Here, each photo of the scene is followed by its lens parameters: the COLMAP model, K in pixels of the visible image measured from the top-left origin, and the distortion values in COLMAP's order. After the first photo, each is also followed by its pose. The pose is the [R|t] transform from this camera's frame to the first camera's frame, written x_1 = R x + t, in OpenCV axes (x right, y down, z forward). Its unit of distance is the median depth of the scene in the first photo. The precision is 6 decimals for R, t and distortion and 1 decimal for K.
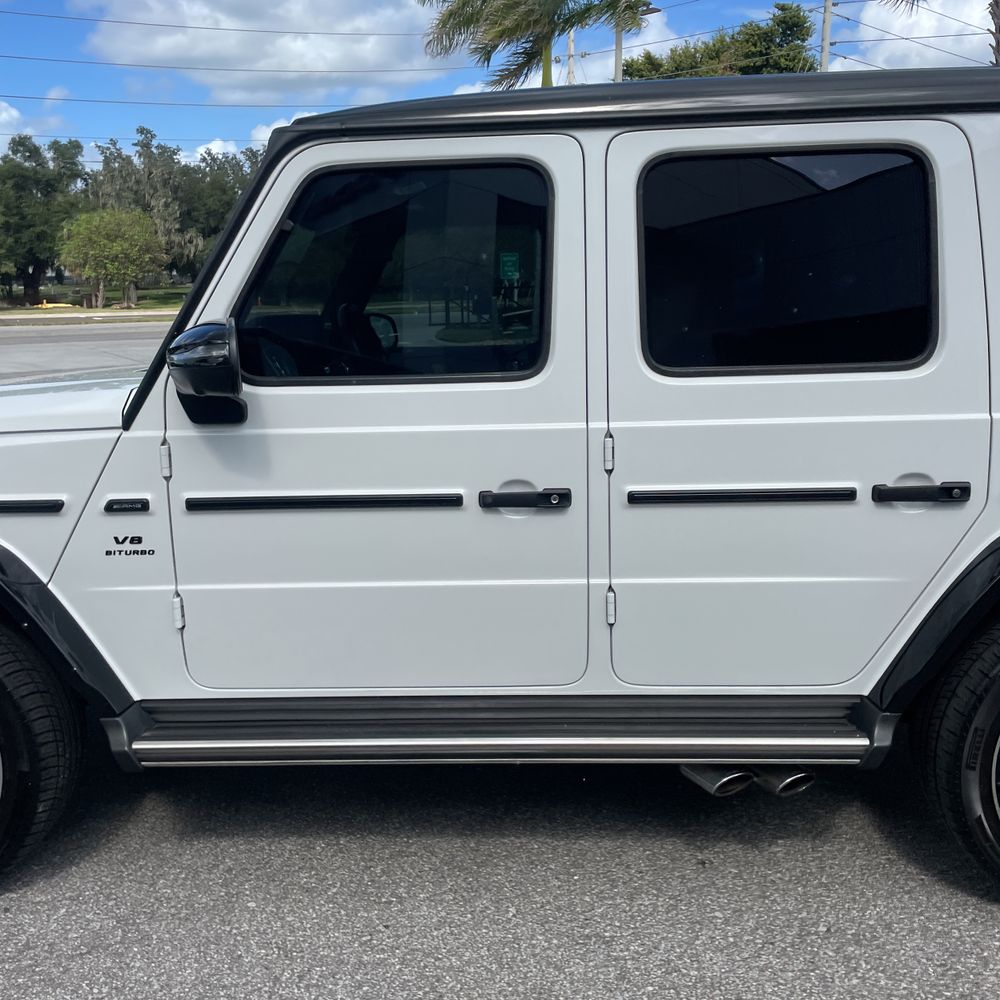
lens RADIAL K [[1007.3, 0, 503.6], [0, 1007.3, 503.0], [0, 0, 1]] dist [0.097283, -0.123990]
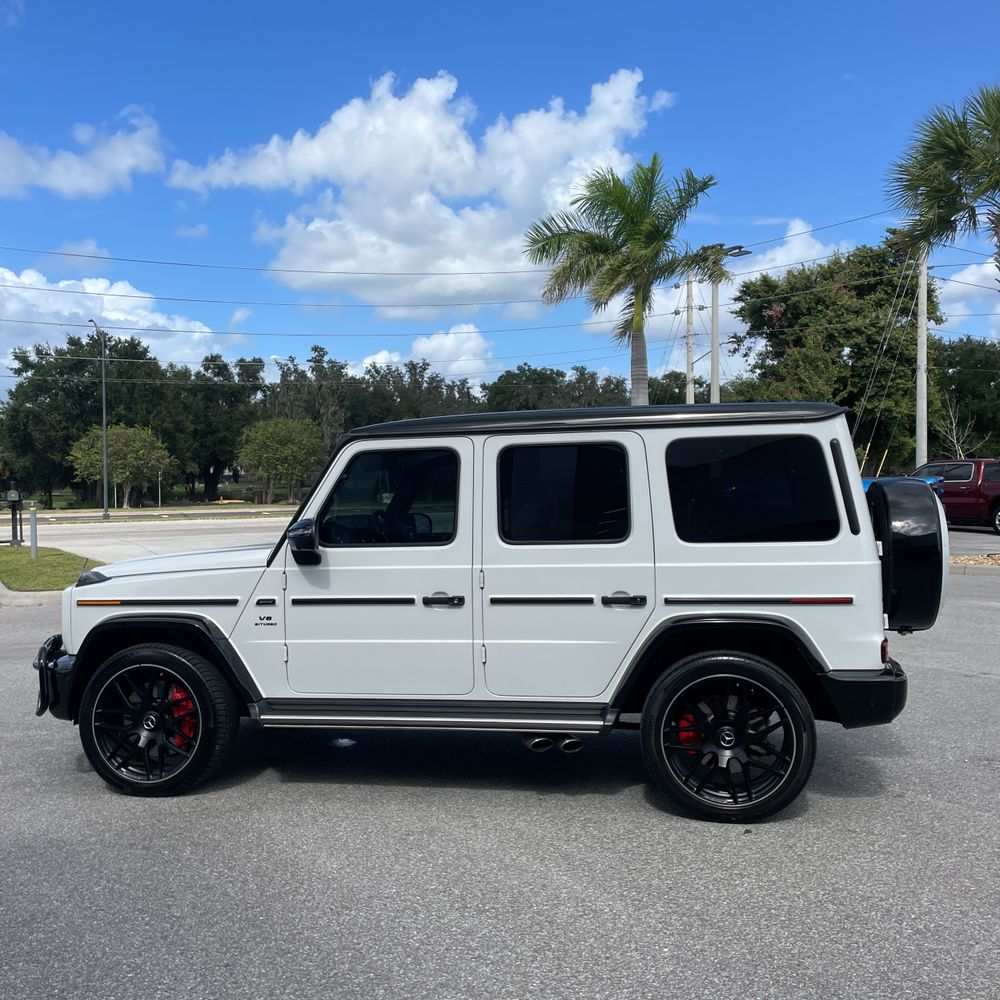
lens RADIAL K [[1007.8, 0, 496.4], [0, 1007.8, 536.0], [0, 0, 1]] dist [0.100022, 0.005269]
pose [[0.988809, 0.009592, -0.148878, 0.397512], [-0.032913, 0.987369, -0.154981, 0.166324], [0.145511, 0.158147, 0.976635, -0.966867]]
